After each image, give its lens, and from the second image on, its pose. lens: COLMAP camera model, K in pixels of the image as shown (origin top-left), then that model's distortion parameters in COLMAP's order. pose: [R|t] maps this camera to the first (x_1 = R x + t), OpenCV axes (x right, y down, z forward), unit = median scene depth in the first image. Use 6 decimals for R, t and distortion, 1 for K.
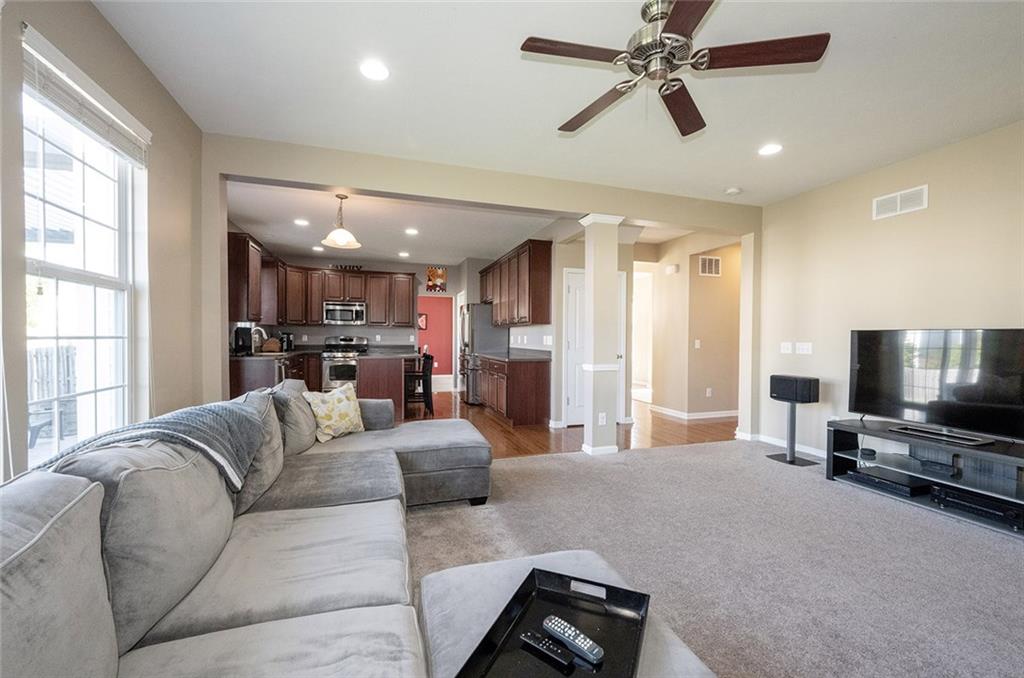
lens RADIAL K [[413.9, 0, 517.4], [0, 413.9, 345.5], [0, 0, 1]] dist [-0.004019, -0.000155]
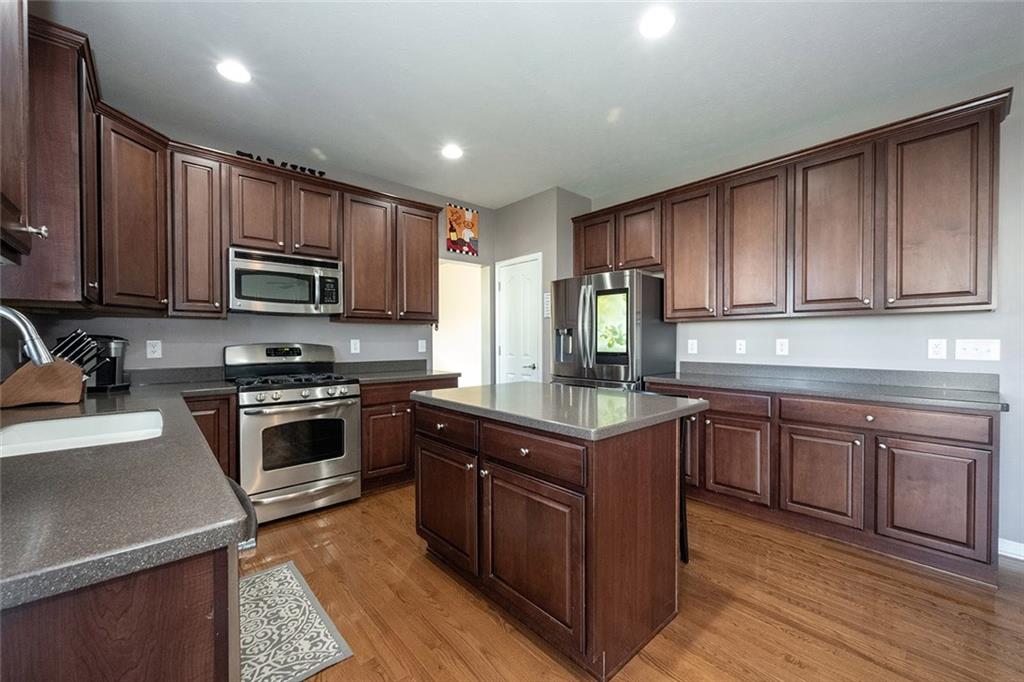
lens RADIAL K [[401.9, 0, 512.3], [0, 401.9, 347.2], [0, 0, 1]] dist [0.000495, -0.001234]
pose [[0.919064, -0.014029, 0.393859, -0.401621], [0.014848, 0.999889, 0.000967, -0.017509], [-0.393829, 0.004959, 0.919171, 0.618794]]
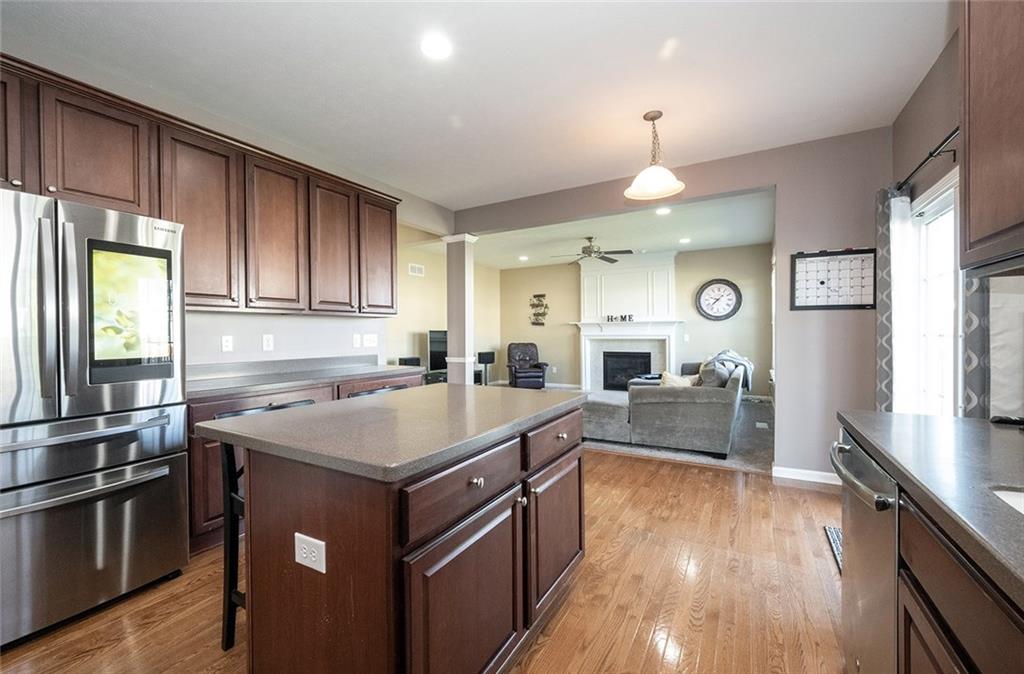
lens RADIAL K [[413.9, 0, 509.1], [0, 413.9, 337.2], [0, 0, 1]] dist [-0.004019, -0.000155]
pose [[-0.654183, -0.008058, 0.756294, -0.468944], [0.019502, 0.999431, 0.027518, -0.025368], [-0.756085, 0.032751, -0.653653, 0.979194]]
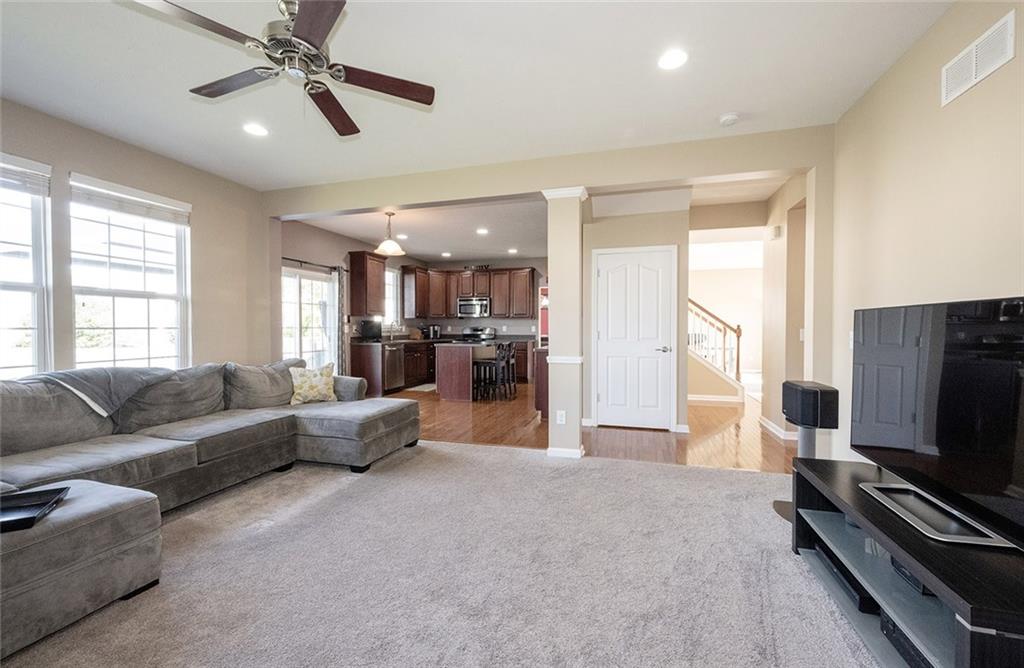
lens RADIAL K [[415.8, 0, 516.3], [0, 415.8, 335.0], [0, 0, 1]] dist [0.003587, 0.000519]
pose [[0.824245, 0.004051, -0.566219, 0.364466], [-0.006339, 0.999978, -0.002073, 0.001239], [0.566198, 0.005298, 0.824252, 0.117176]]
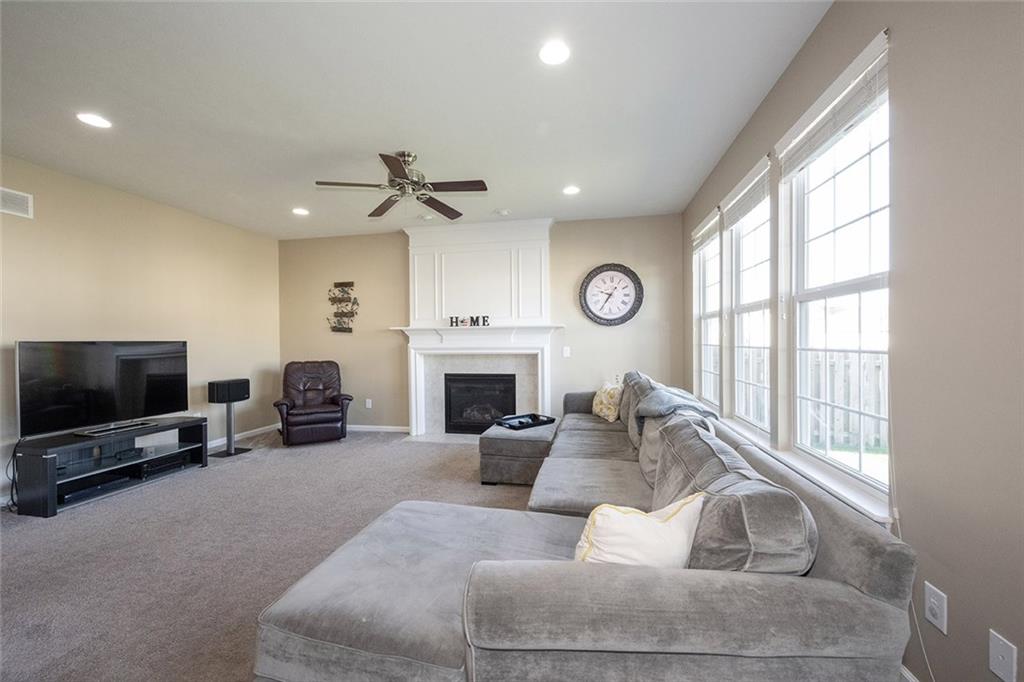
lens RADIAL K [[401.9, 0, 509.5], [0, 401.9, 343.3], [0, 0, 1]] dist [0.000495, -0.001234]
pose [[-0.865884, -0.001002, 0.500245, -0.225202], [0.014203, 0.999546, 0.026588, -0.019422], [-0.500044, 0.030127, -0.865476, 0.586031]]
